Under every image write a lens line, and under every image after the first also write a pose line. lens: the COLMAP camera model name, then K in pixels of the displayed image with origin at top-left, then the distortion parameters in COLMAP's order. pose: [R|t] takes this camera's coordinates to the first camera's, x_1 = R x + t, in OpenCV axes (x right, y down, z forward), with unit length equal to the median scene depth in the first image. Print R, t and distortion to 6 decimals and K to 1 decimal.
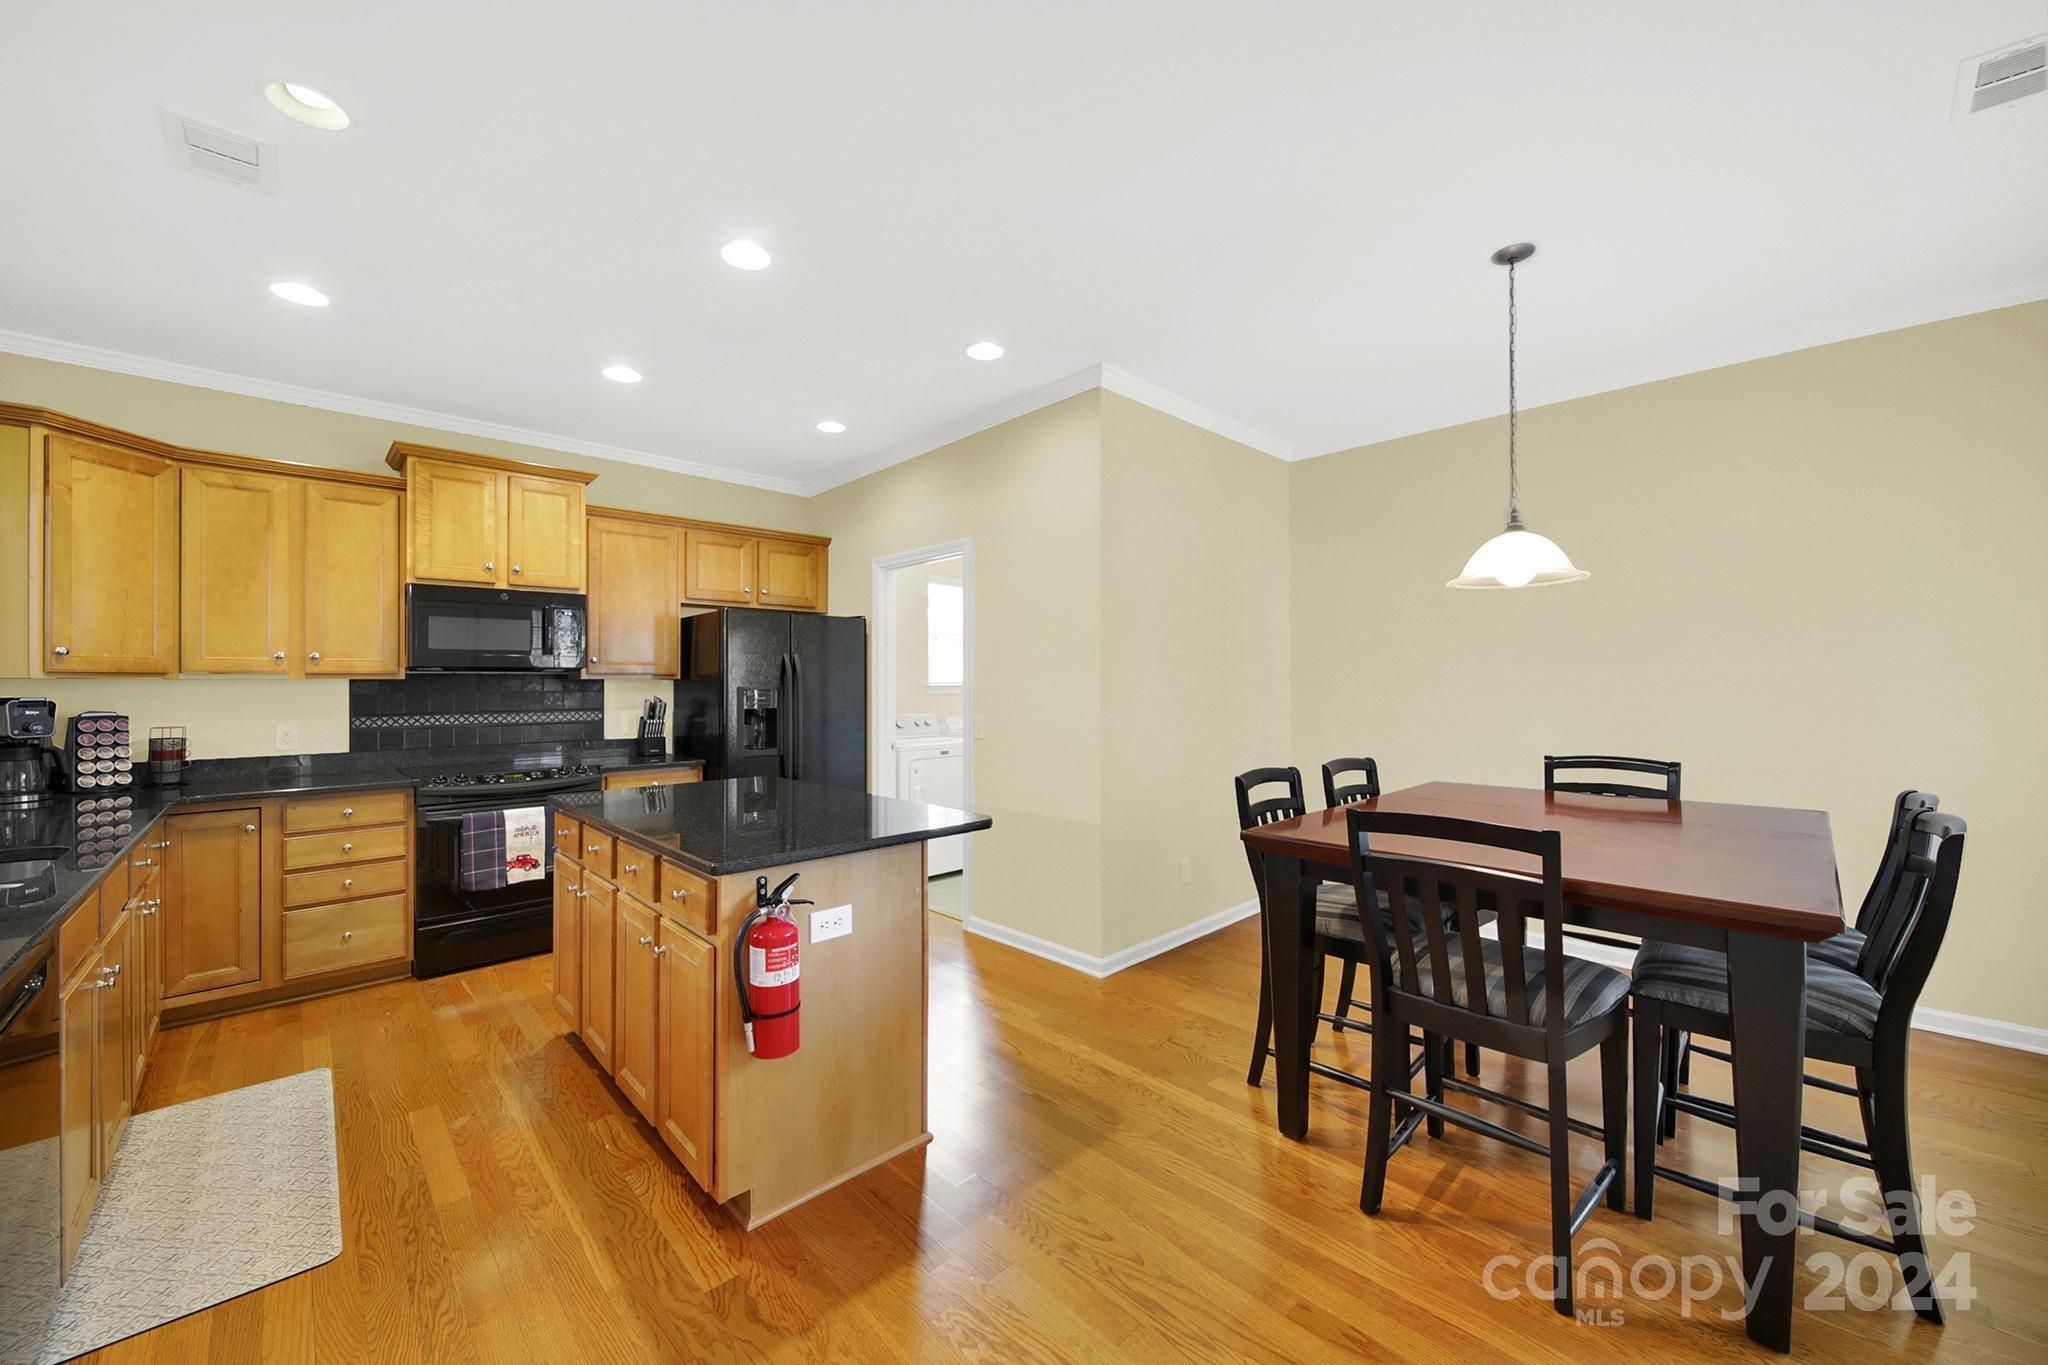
lens RADIAL K [[768.2, 0, 1020.0], [0, 768.2, 680.9], [0, 0, 1]] dist [0.001772, -0.000840]
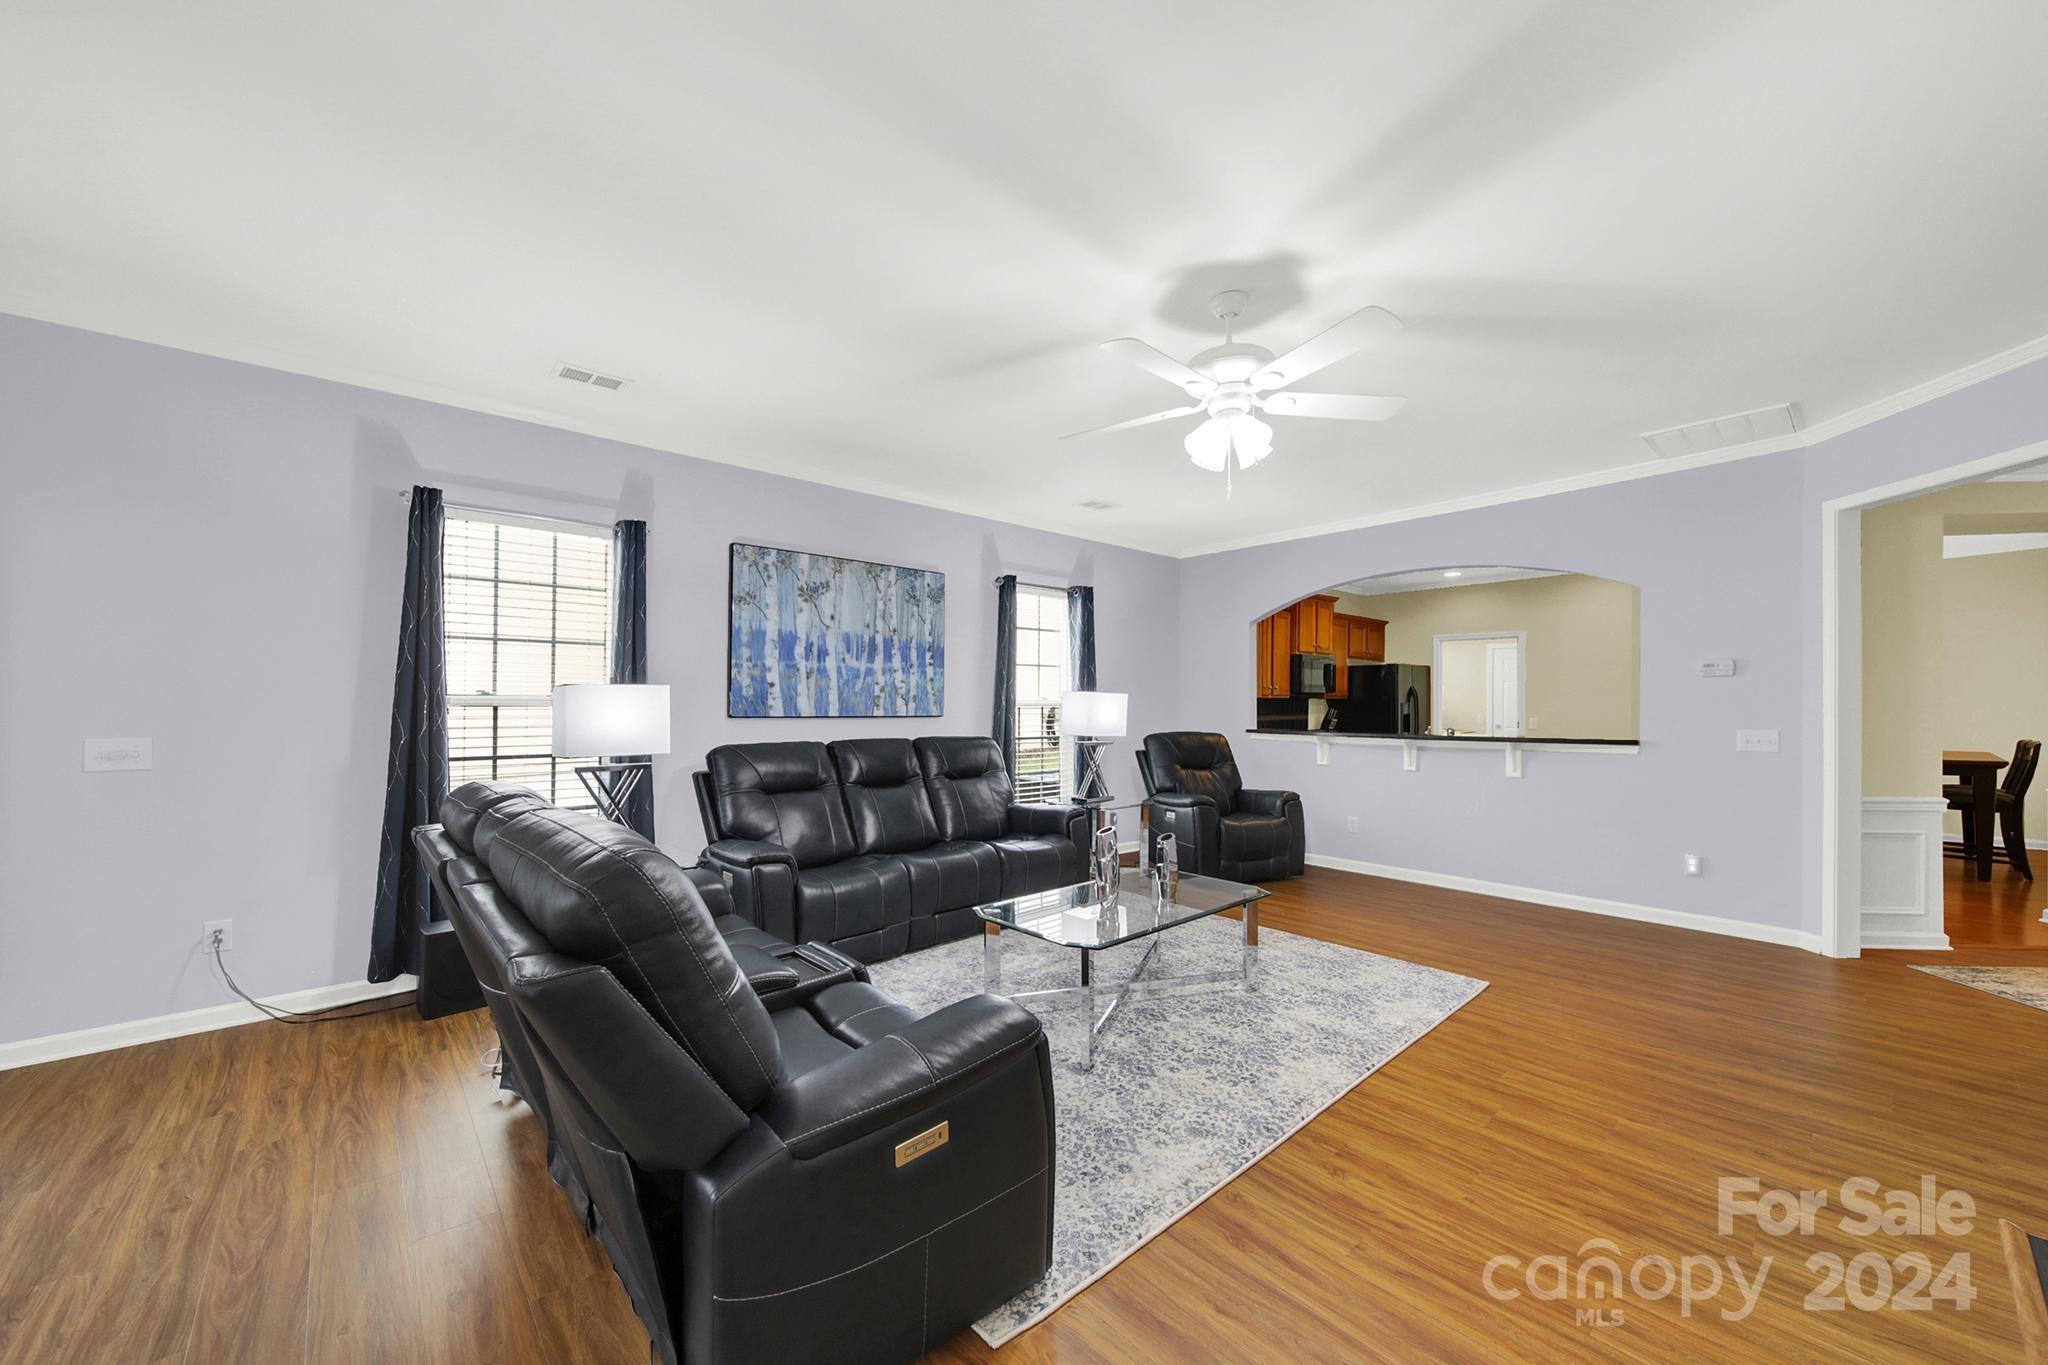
lens RADIAL K [[768.2, 0, 1018.2], [0, 768.2, 695.0], [0, 0, 1]] dist [0.001772, -0.000840]
pose [[0.999486, 0.005795, -0.031537, -1.728607], [-0.006046, 0.999951, -0.007890, 0.012755], [0.031489, 0.008076, 0.999471, -1.379983]]
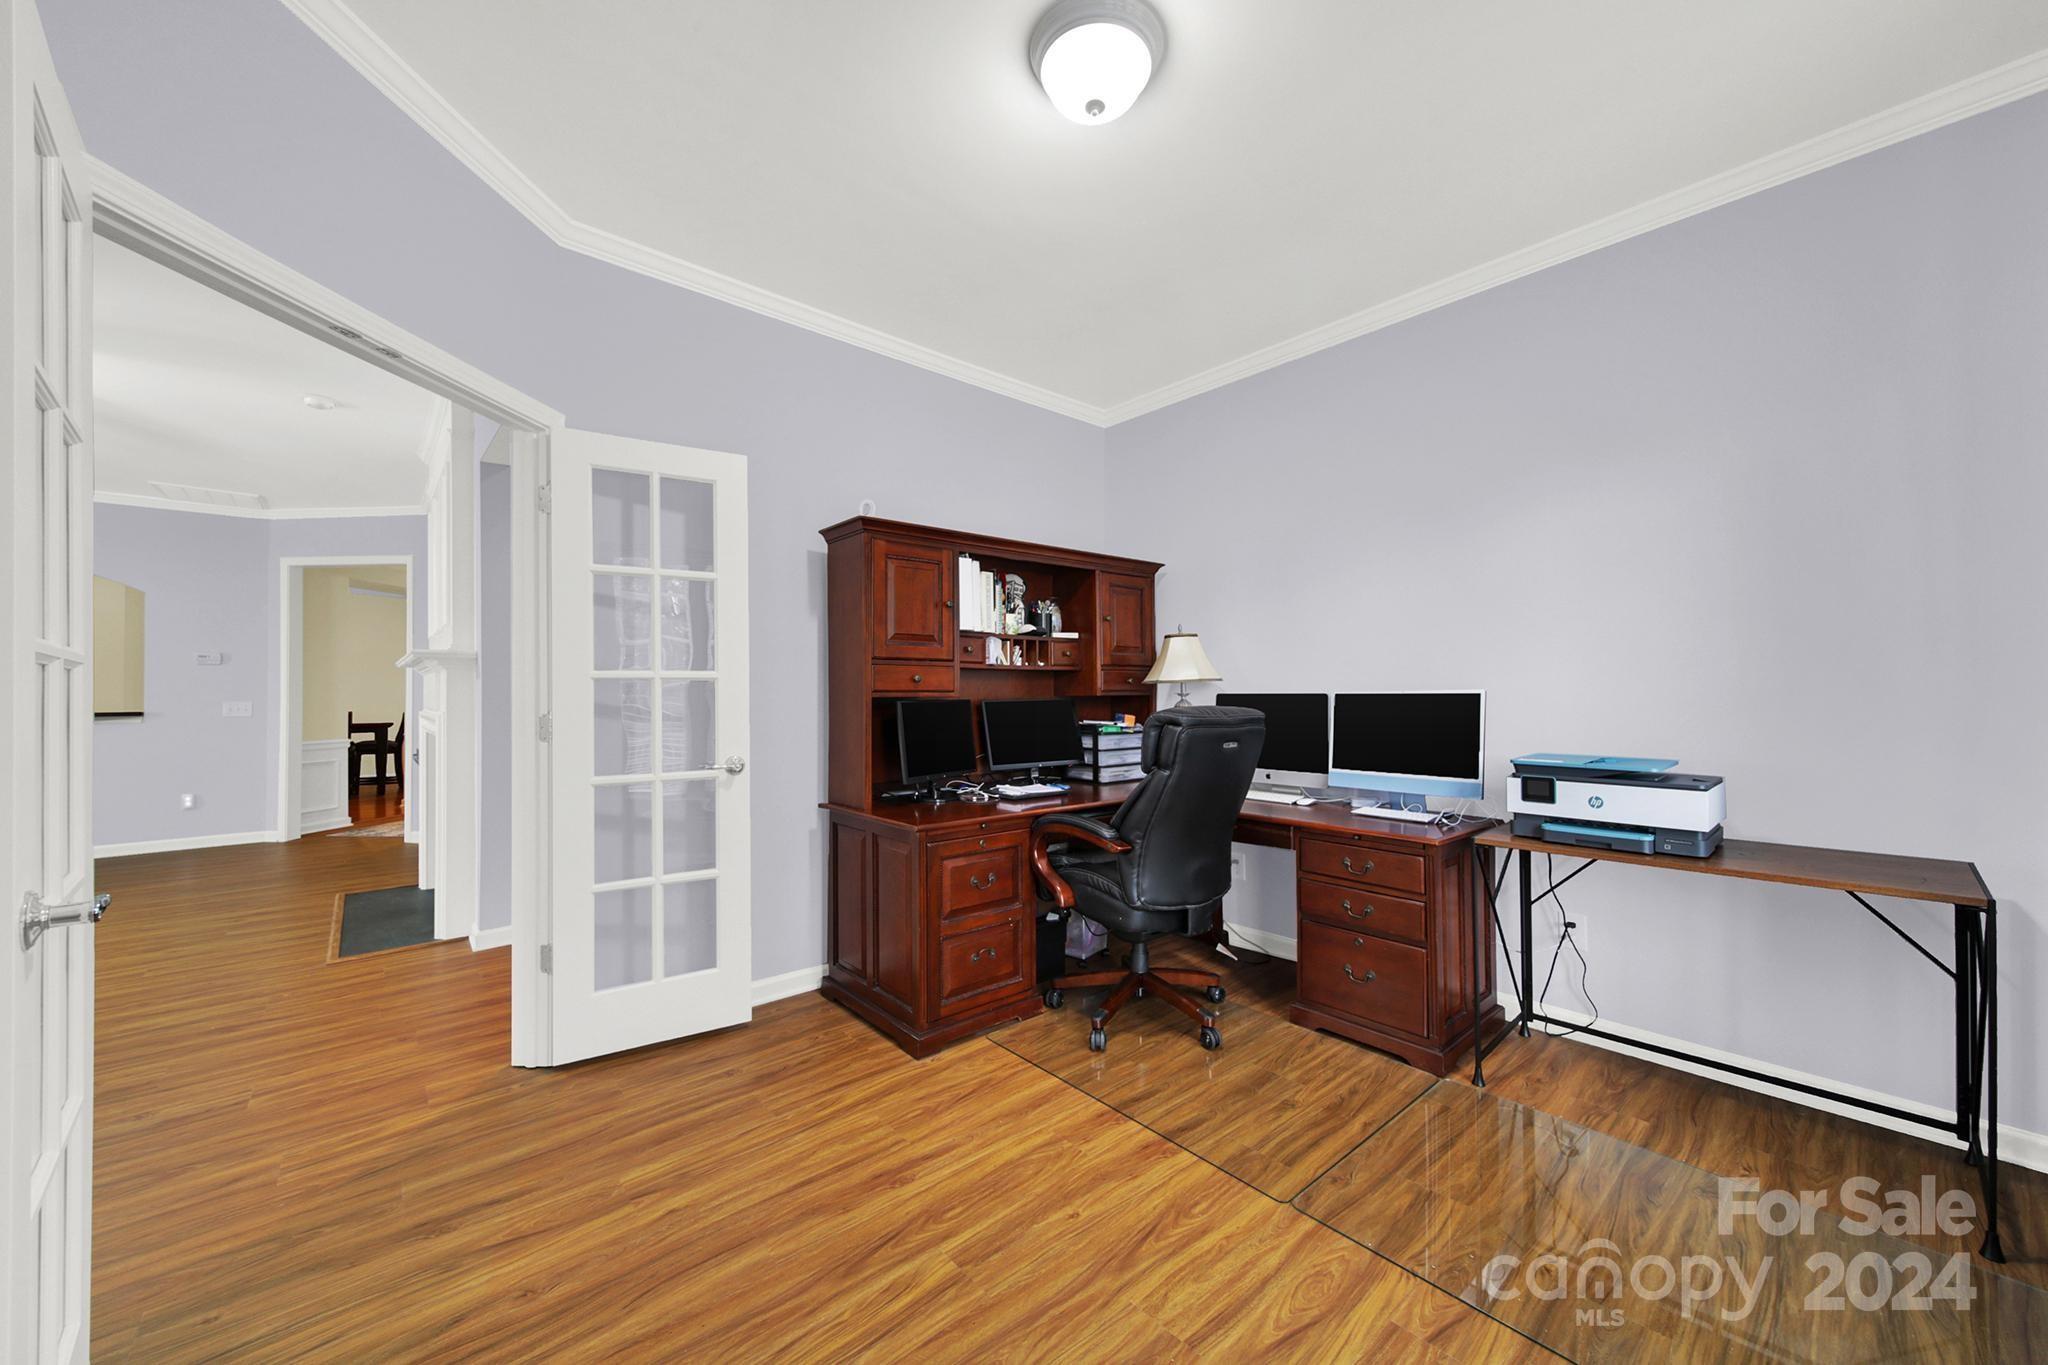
lens RADIAL K [[768.2, 0, 1017.7], [0, 768.2, 687.3], [0, 0, 1]] dist [0.001772, -0.000840]
pose [[0.037243, 0.007144, 0.999281, -2.055854], [-0.000055, 0.999974, -0.007147, 0.022085], [-0.999306, 0.000211, 0.037242, -1.728504]]
